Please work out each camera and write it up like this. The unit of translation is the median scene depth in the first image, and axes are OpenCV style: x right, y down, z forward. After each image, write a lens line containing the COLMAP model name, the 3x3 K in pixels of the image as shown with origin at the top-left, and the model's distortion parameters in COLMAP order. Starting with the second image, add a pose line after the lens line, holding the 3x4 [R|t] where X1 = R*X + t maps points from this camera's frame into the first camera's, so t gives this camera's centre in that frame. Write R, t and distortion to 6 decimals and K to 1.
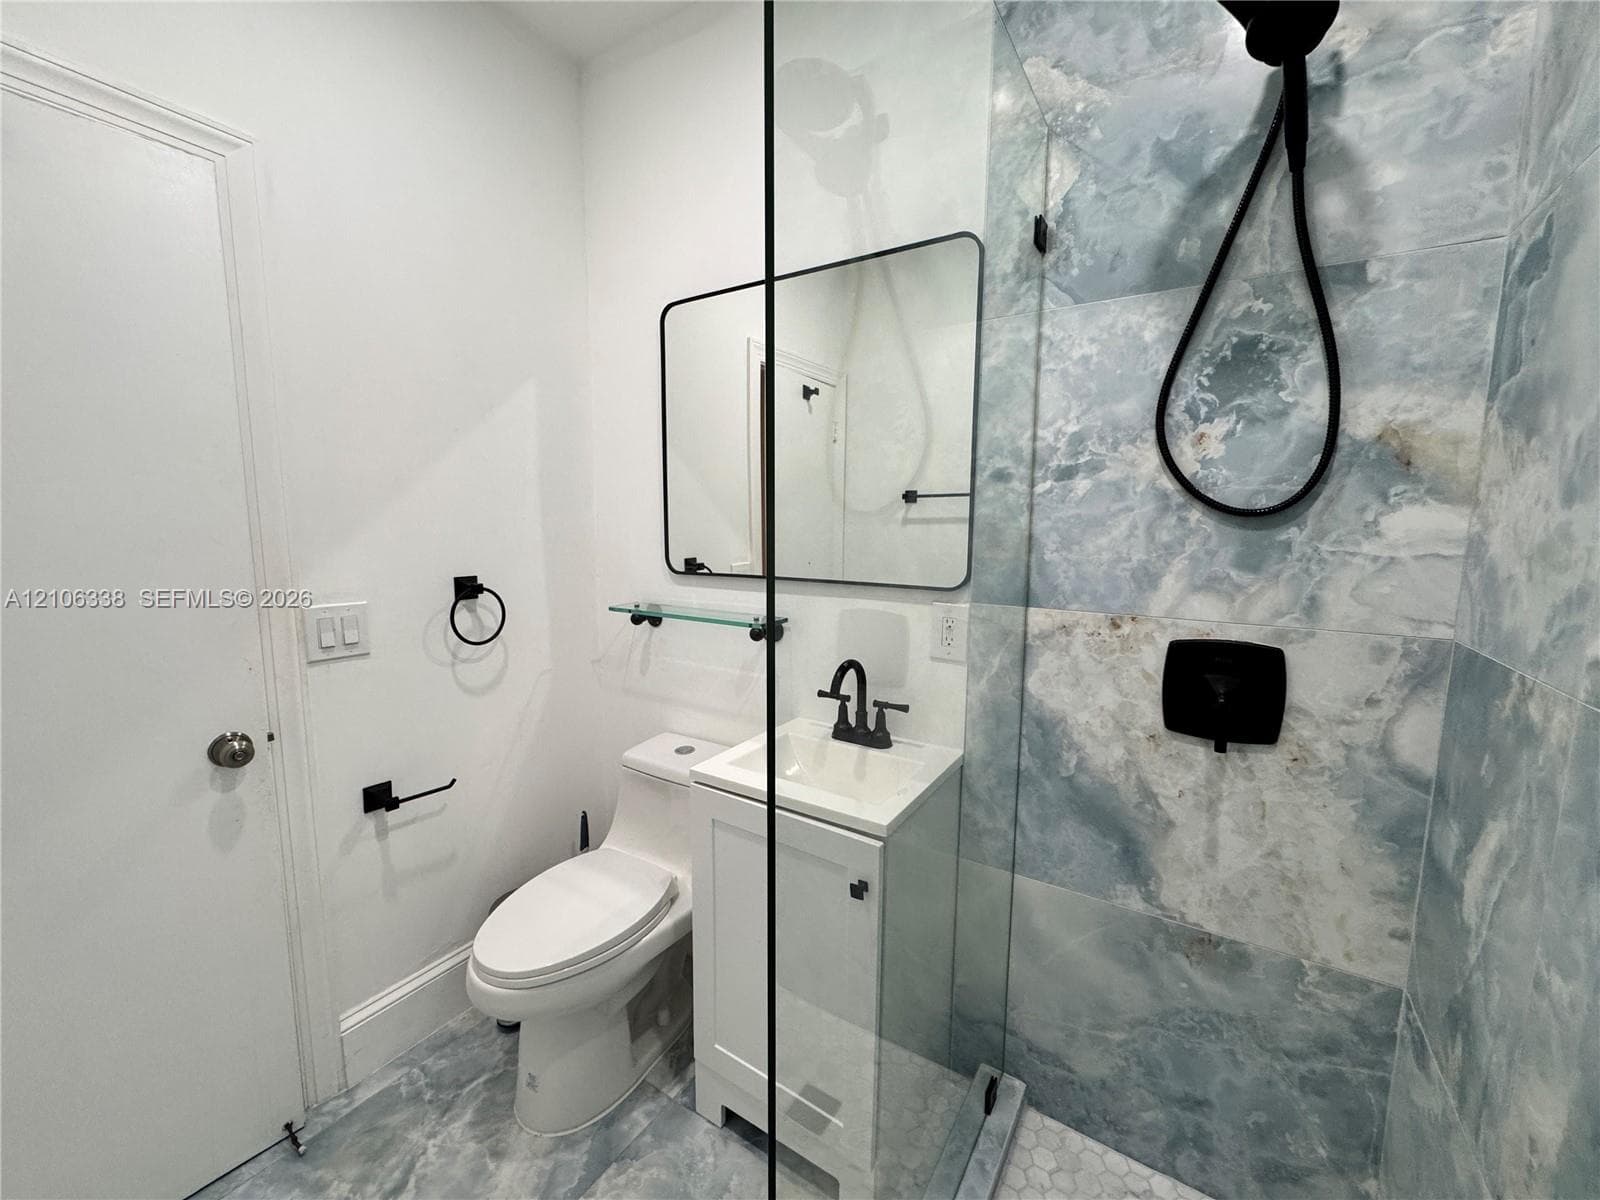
lens RADIAL K [[633.0, 0, 800.0], [0, 633.0, 597.1], [0, 0, 1]] dist [-0.007173, -0.000217]
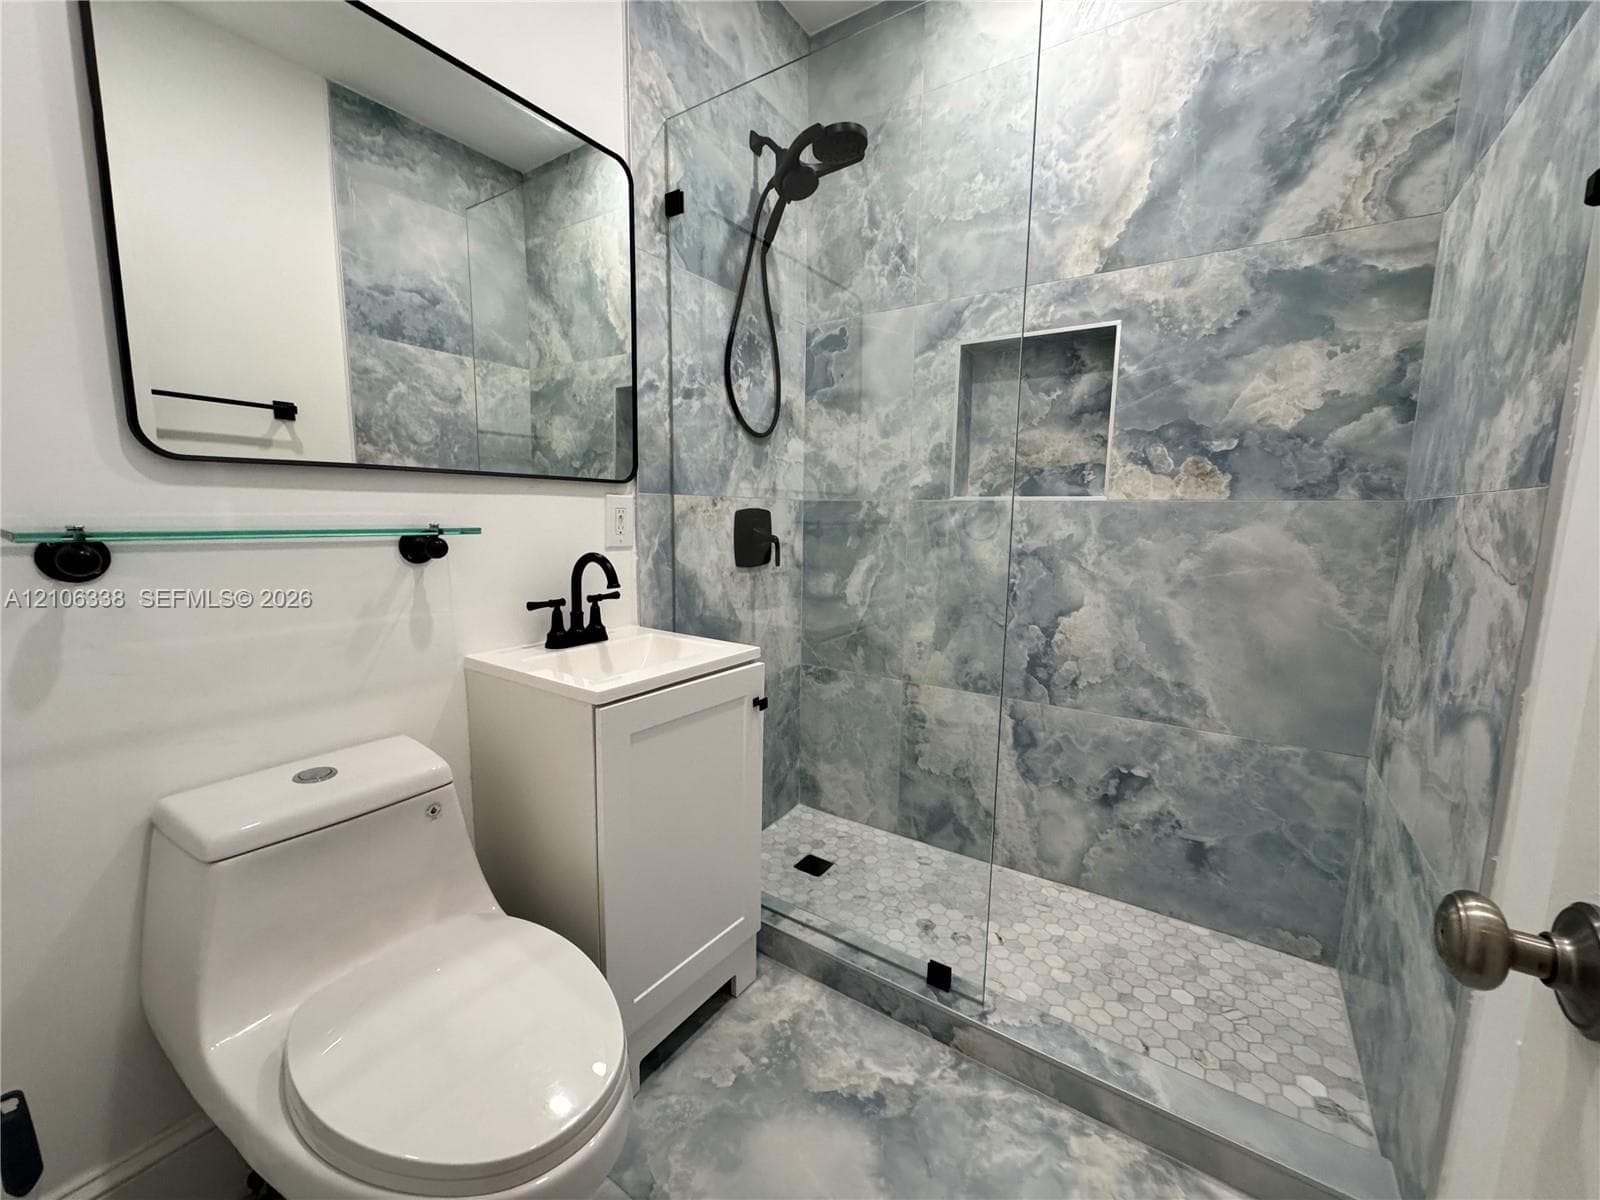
lens RADIAL K [[633.0, 0, 800.3], [0, 633.0, 601.1], [0, 0, 1]] dist [-0.007173, -0.000217]
pose [[0.012820, -0.141949, 0.989791, -1.030476], [0.108051, 0.984273, 0.139758, 0.084651], [-0.994063, 0.105157, 0.027956, 0.785008]]
